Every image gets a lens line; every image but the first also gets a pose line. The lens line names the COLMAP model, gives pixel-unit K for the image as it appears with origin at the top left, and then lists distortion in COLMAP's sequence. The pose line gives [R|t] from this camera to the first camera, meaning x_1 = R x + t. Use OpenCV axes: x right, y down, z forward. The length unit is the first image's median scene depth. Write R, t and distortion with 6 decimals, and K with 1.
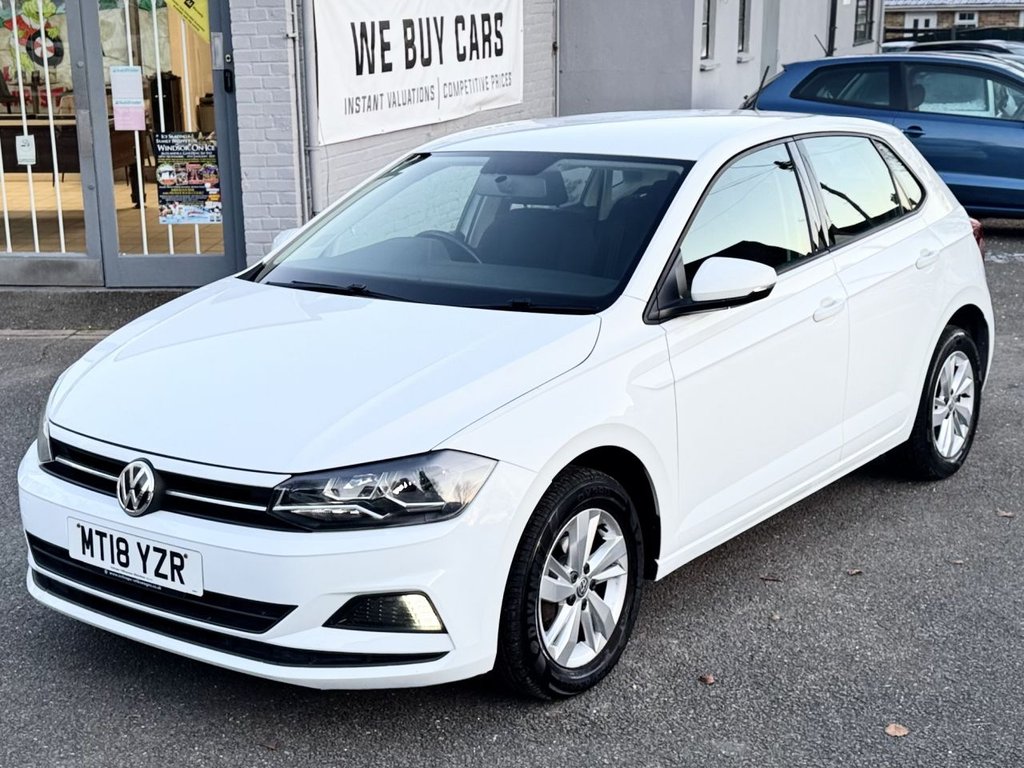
lens RADIAL K [[1520.8, 0, 529.1], [0, 1520.8, 305.9], [0, 0, 1]] dist [0.141433, 0.052517]
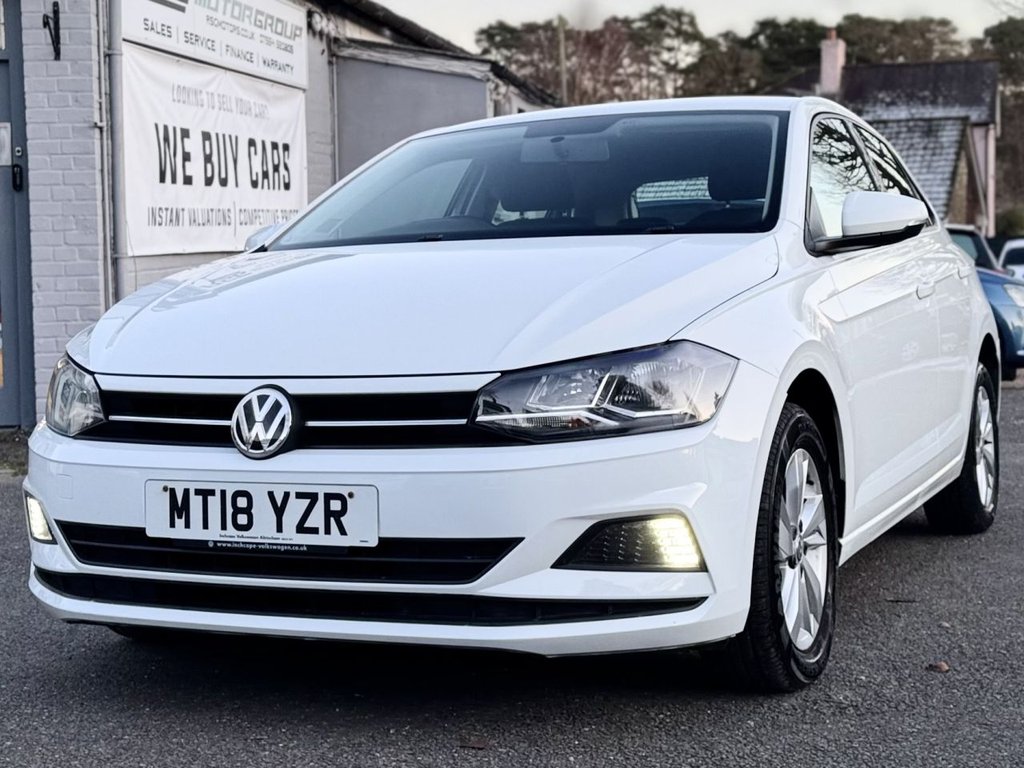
lens RADIAL K [[1656.0, 0, 512.1], [0, 1656.0, 250.4], [0, 0, 1]] dist [0.128556, -0.041028]
pose [[0.973604, -0.000564, 0.228243, -0.278250], [0.048094, 0.978052, -0.202736, 0.179440], [-0.223119, 0.208362, 0.952262, 0.145625]]
